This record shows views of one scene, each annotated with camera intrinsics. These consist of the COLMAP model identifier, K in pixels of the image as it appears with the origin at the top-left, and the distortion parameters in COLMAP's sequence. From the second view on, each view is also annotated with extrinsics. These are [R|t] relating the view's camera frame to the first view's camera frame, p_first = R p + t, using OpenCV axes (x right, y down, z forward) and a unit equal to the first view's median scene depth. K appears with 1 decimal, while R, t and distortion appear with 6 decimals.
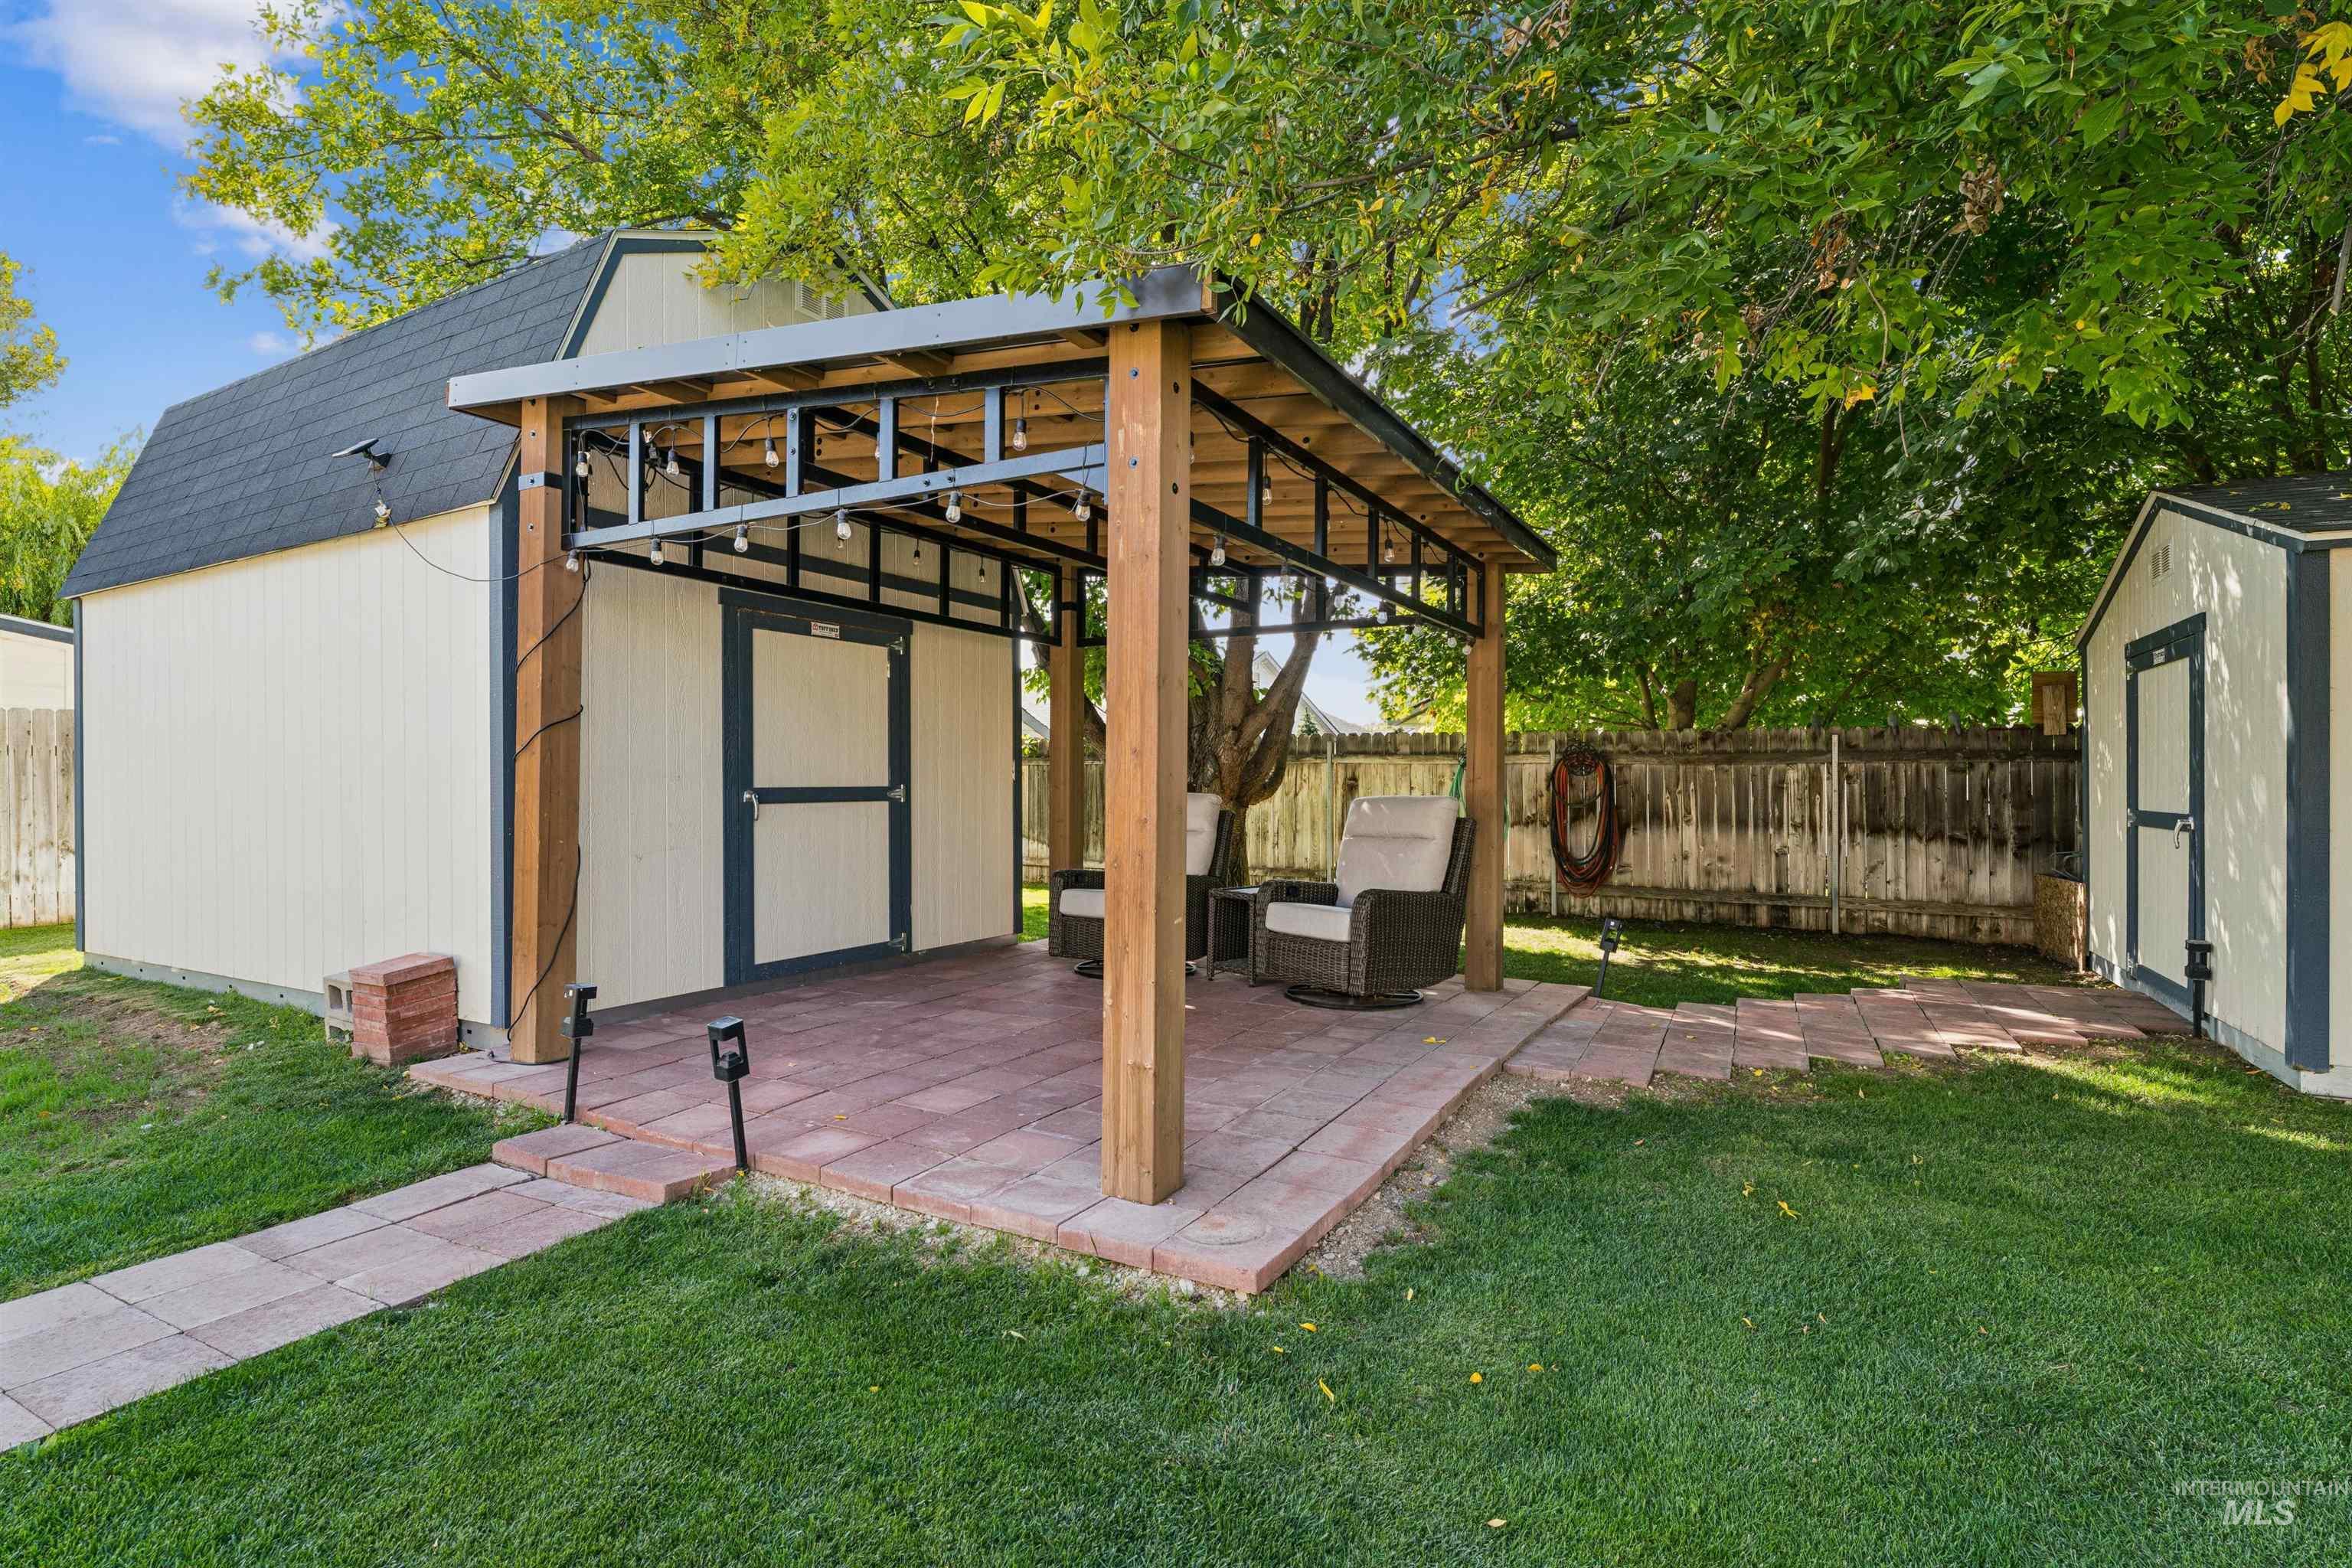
lens RADIAL K [[1134.0, 0, 1190.8], [0, 1134.0, 780.5], [0, 0, 1]] dist [-0.004320, 0.000757]
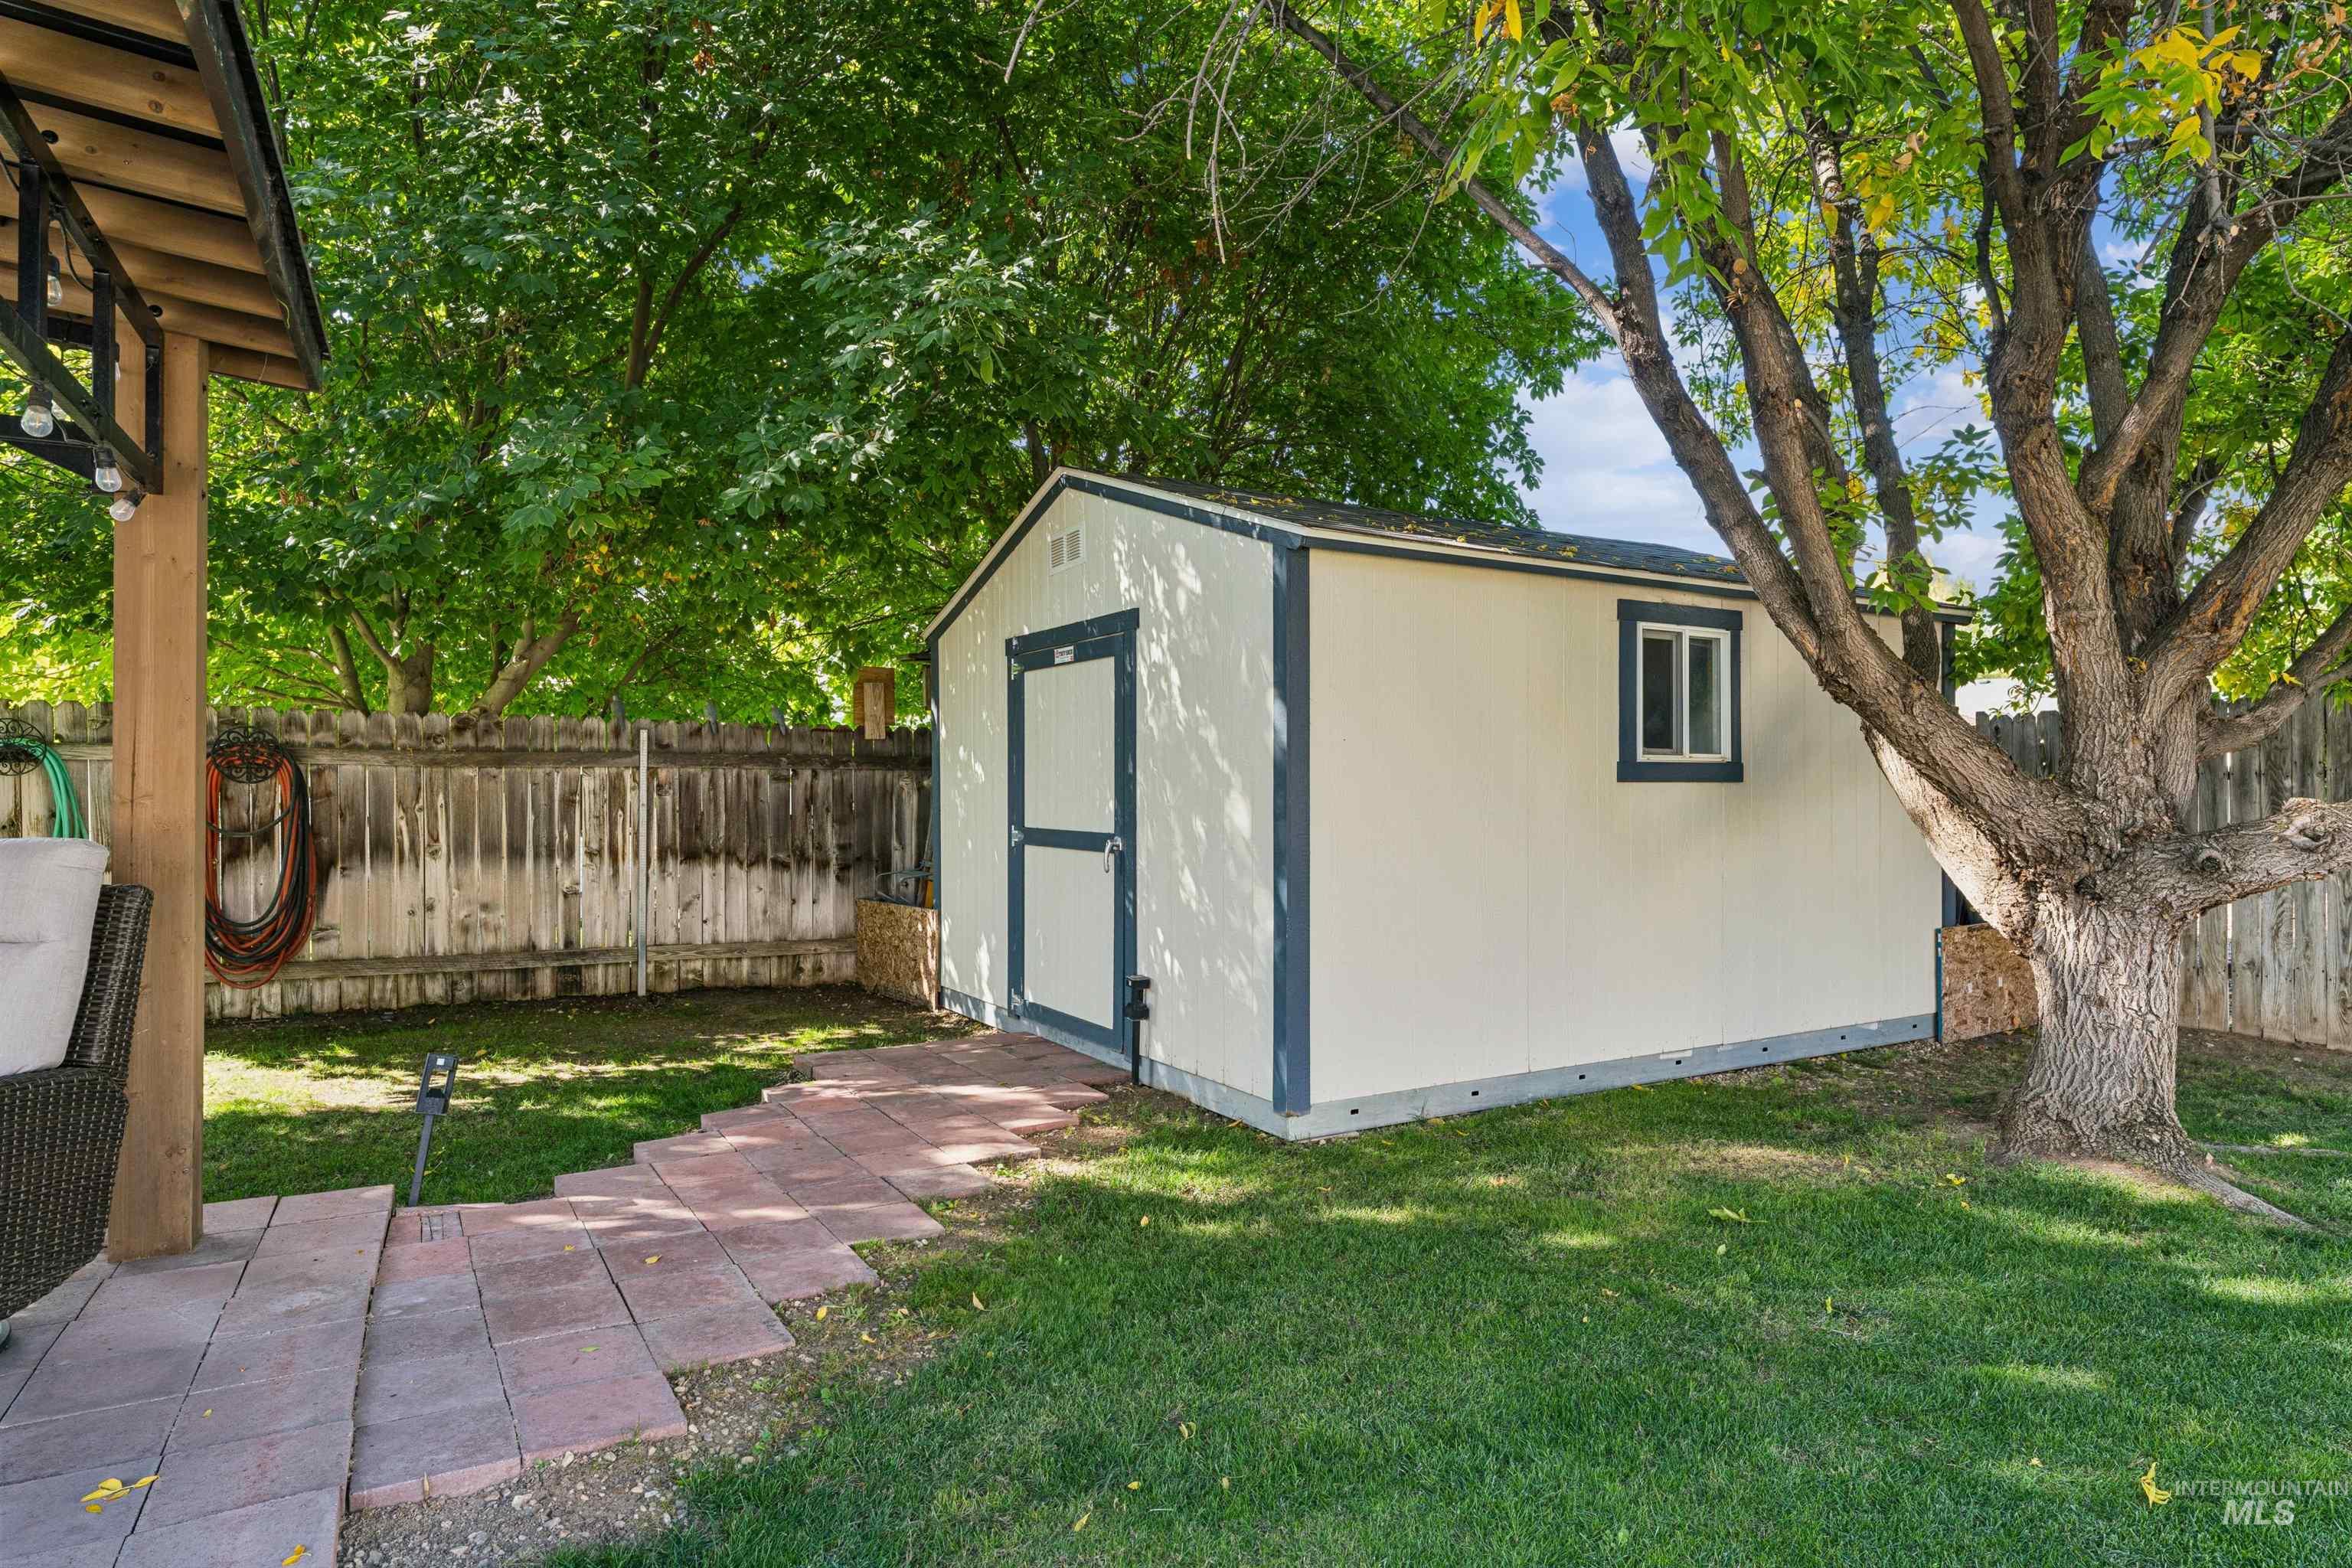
lens RADIAL K [[1320.4, 0, 1171.6], [0, 1320.4, 788.6], [0, 0, 1]] dist [-0.000991, -0.000600]
pose [[0.526718, -0.001080, 0.850040, 0.015821], [-0.002792, 0.999992, 0.003000, -0.006999], [-0.850036, -0.003954, 0.526710, 0.321462]]
